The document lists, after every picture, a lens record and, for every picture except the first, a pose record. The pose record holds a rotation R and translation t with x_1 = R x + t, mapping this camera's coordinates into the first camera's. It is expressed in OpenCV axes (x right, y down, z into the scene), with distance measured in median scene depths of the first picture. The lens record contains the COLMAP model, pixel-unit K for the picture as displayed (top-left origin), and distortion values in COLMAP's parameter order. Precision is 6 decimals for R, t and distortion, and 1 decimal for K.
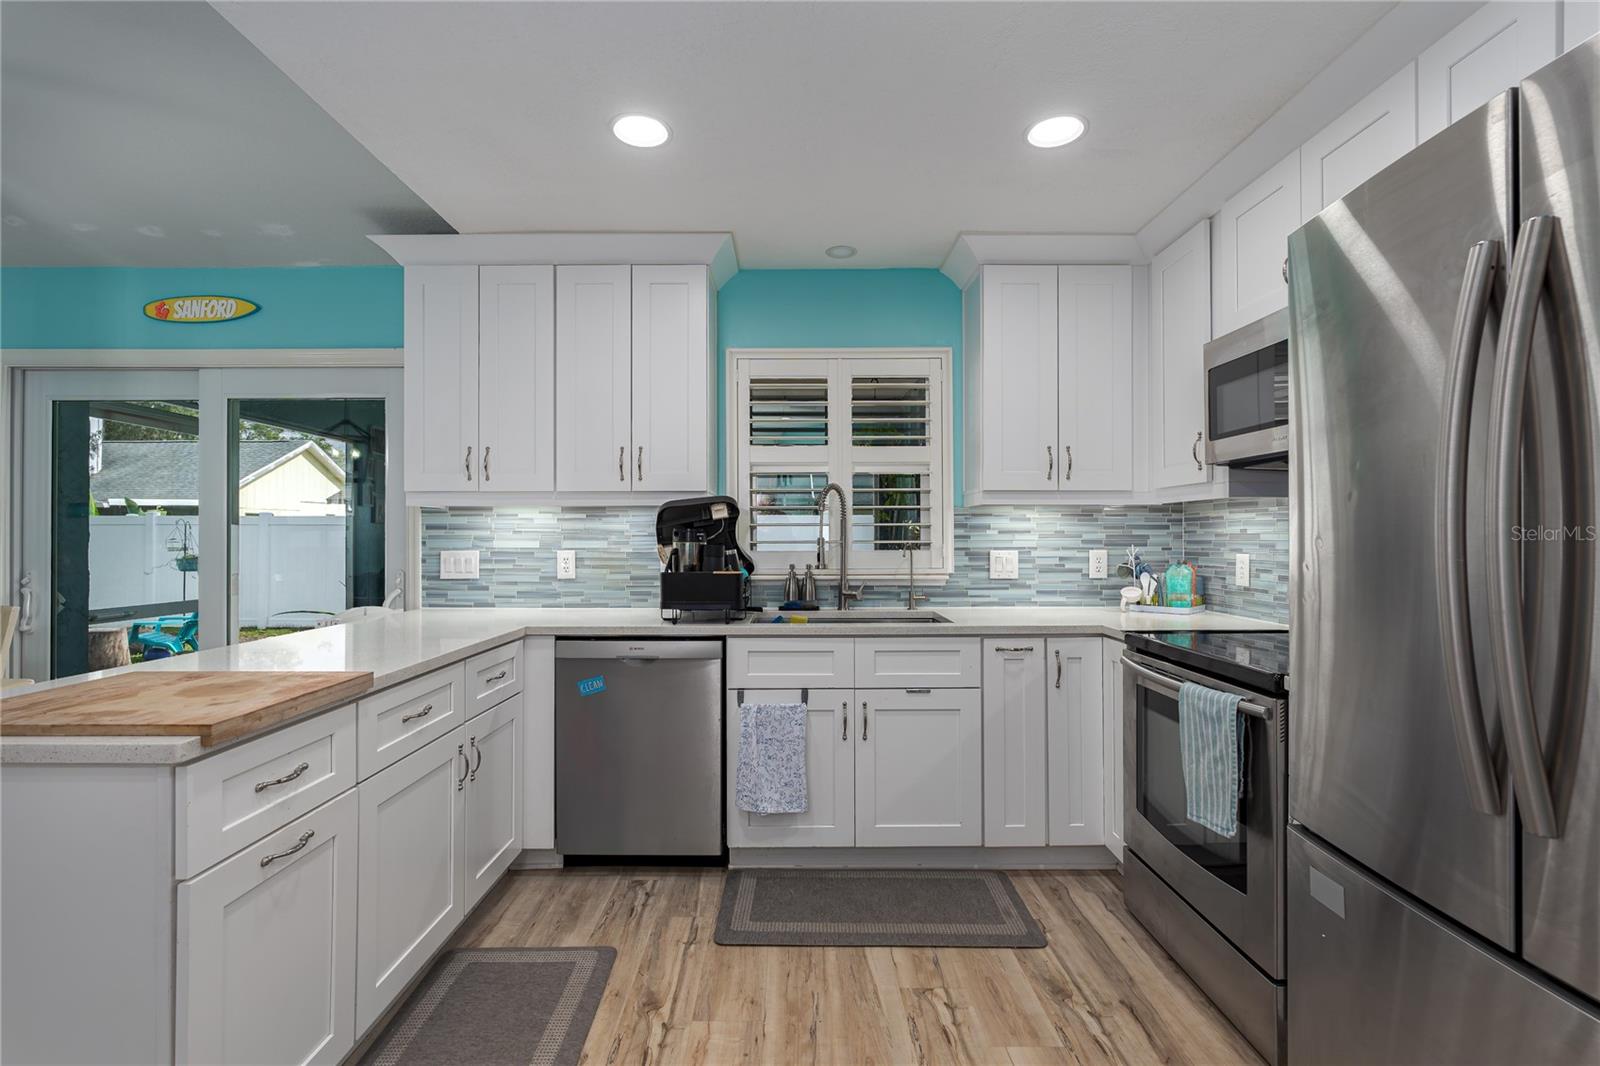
lens RADIAL K [[730.7, 0, 792.8], [0, 730.7, 535.7], [0, 0, 1]] dist [-0.002304, 0.000638]
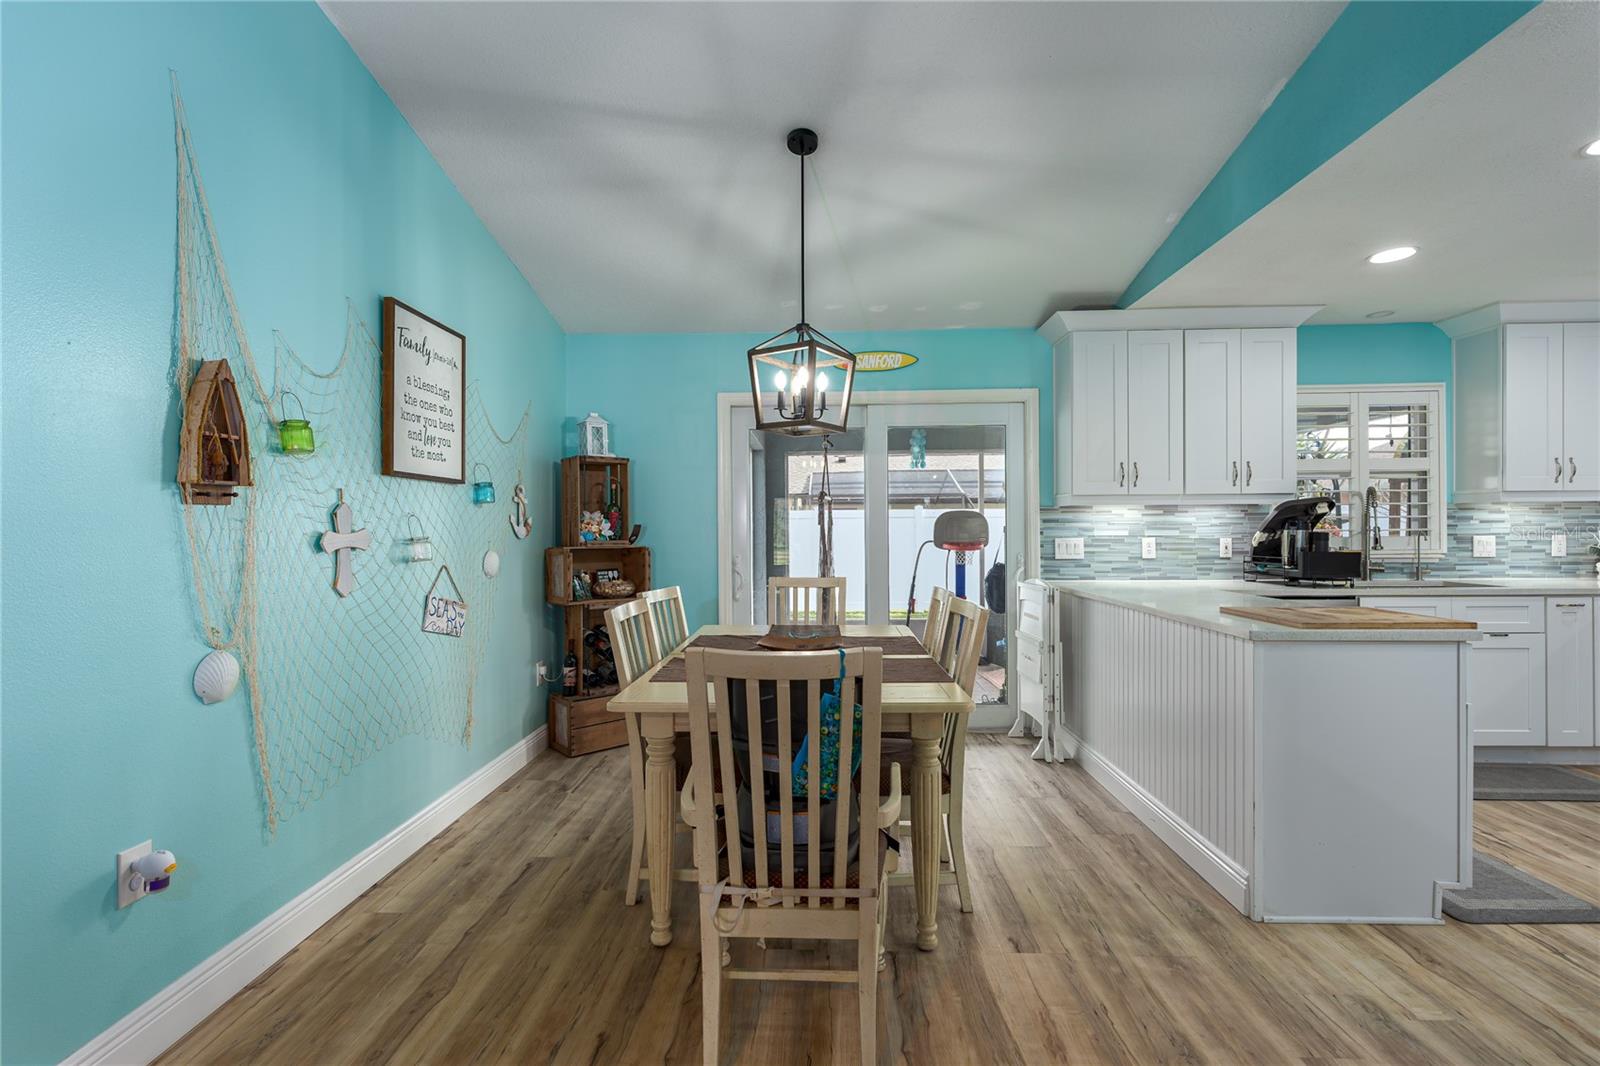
lens RADIAL K [[722.7, 0, 796.6], [0, 722.7, 534.2], [0, 0, 1]] dist [-0.001781, 0.001150]
pose [[0.999351, -0.005746, -0.035563, -0.931110], [0.006025, 0.999952, 0.007751, 0.000000], [0.035517, -0.007961, 0.999337, -0.357771]]
